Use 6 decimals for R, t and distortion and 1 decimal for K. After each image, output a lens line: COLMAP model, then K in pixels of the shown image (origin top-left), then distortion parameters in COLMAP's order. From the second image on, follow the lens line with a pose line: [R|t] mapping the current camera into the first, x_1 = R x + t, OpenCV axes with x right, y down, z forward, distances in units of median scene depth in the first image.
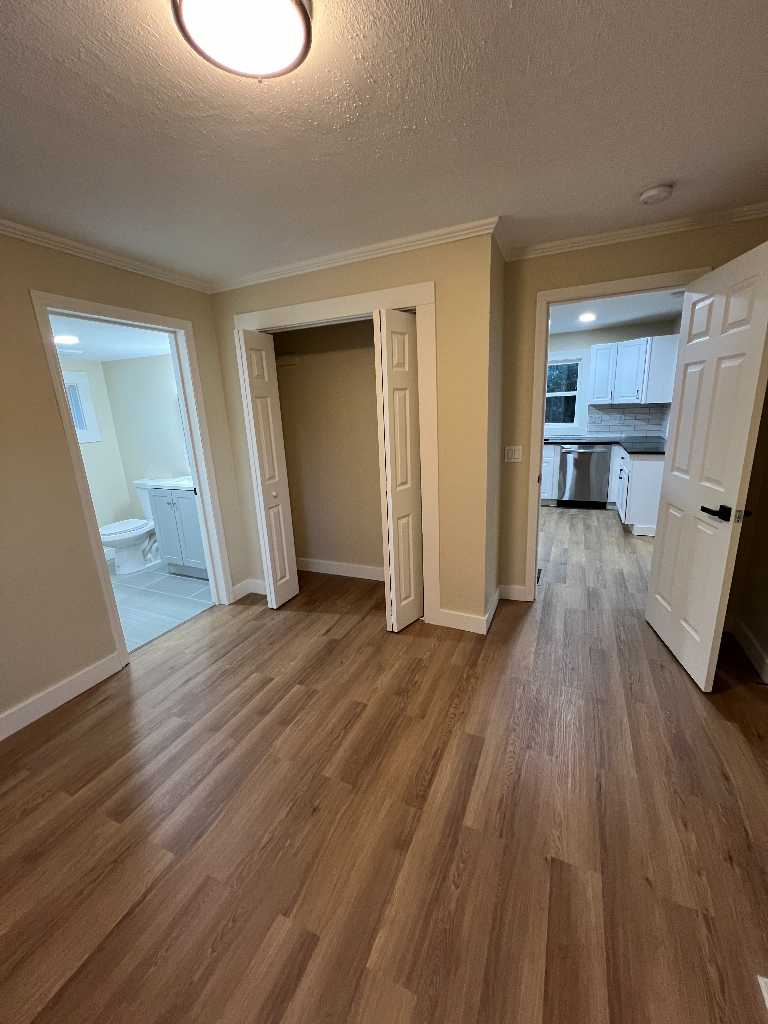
lens RADIAL K [[411.4, 0, 384.0], [0, 411.4, 512.0], [0, 0, 1]] dist [0.005952, -0.000092]
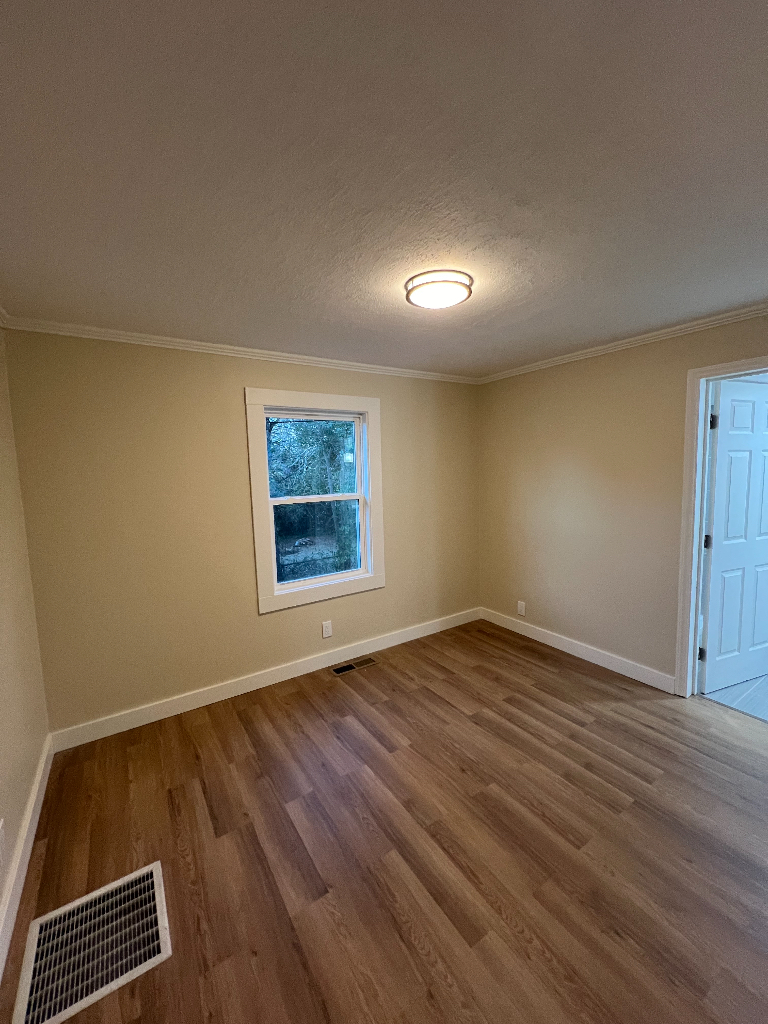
lens RADIAL K [[411.4, 0, 384.0], [0, 411.4, 512.0], [0, 0, 1]] dist [0.005952, -0.000092]
pose [[-0.535366, 0.145211, -0.832044, 0.874734], [-0.163099, 0.948795, 0.270531, -0.353766], [0.828723, 0.280538, -0.484269, 1.096999]]
